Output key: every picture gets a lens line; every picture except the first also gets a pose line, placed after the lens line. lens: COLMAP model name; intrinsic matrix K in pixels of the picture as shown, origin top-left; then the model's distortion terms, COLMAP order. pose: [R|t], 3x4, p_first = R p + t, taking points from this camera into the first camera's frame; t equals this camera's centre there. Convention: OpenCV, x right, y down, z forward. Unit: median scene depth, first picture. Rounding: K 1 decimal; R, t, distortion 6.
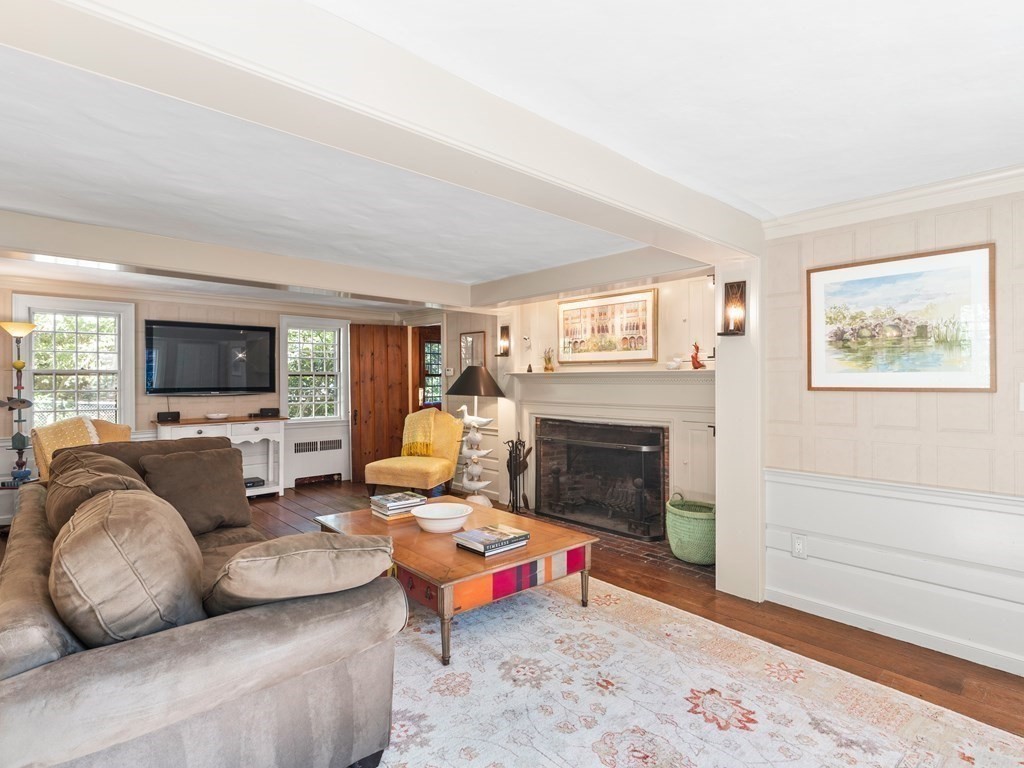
lens RADIAL K [[524.0, 0, 520.8], [0, 524.0, 383.4], [0, 0, 1]] dist [-0.003913, 0.001367]
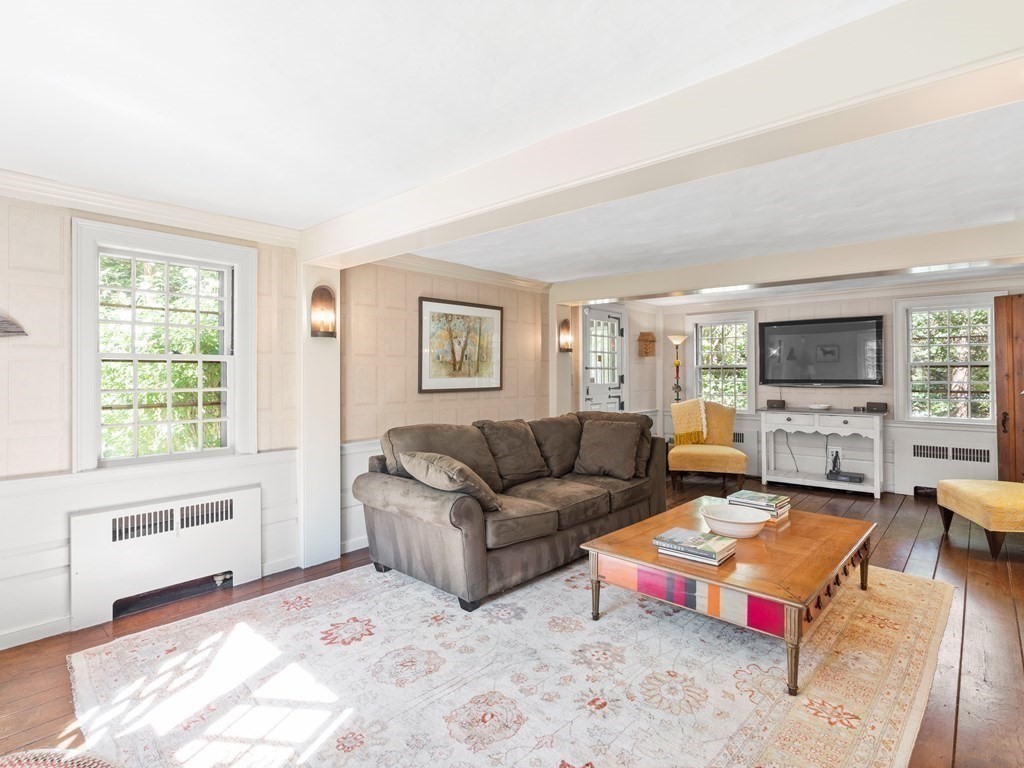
lens RADIAL K [[524.0, 0, 521.6], [0, 524.0, 376.4], [0, 0, 1]] dist [-0.003913, 0.001367]
pose [[0.113568, 0.005294, -0.993516, 0.530241], [-0.004238, 0.999979, 0.004844, -0.001253], [0.993521, 0.003660, 0.113589, 0.383066]]
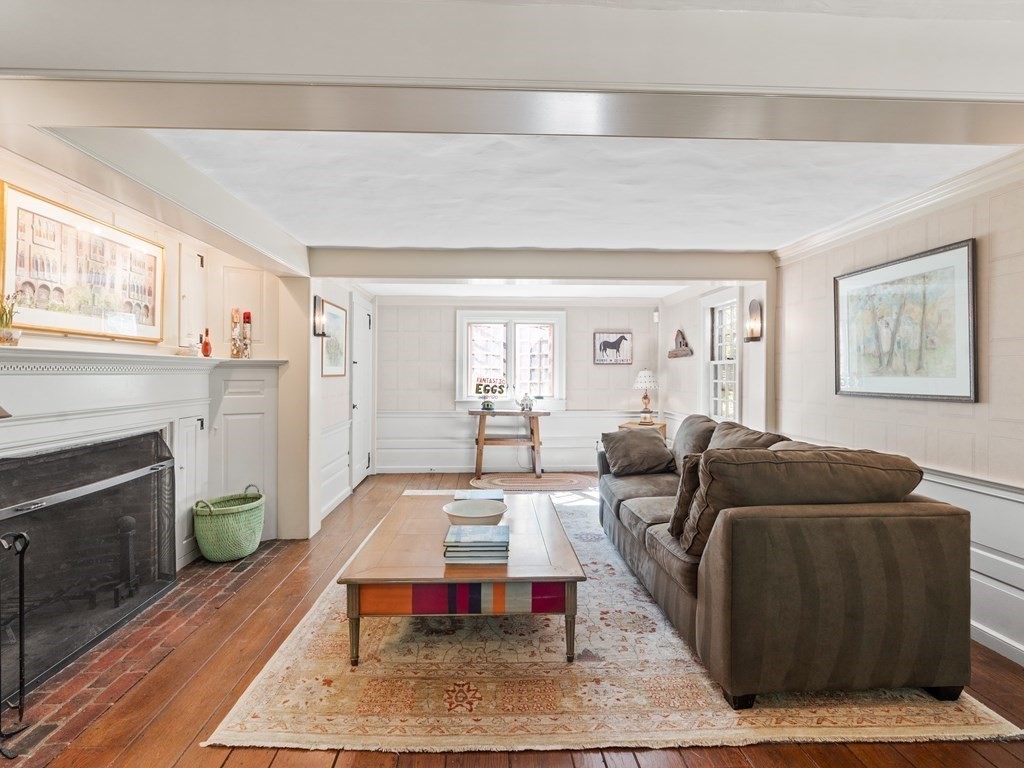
lens RADIAL K [[524.0, 0, 507.5], [0, 524.0, 376.6], [0, 0, 1]] dist [-0.003913, 0.001367]
pose [[-0.771071, -0.003984, 0.636737, -0.588174], [0.002743, 0.999950, 0.009578, -0.001294], [-0.636744, 0.009132, -0.771022, 1.242257]]
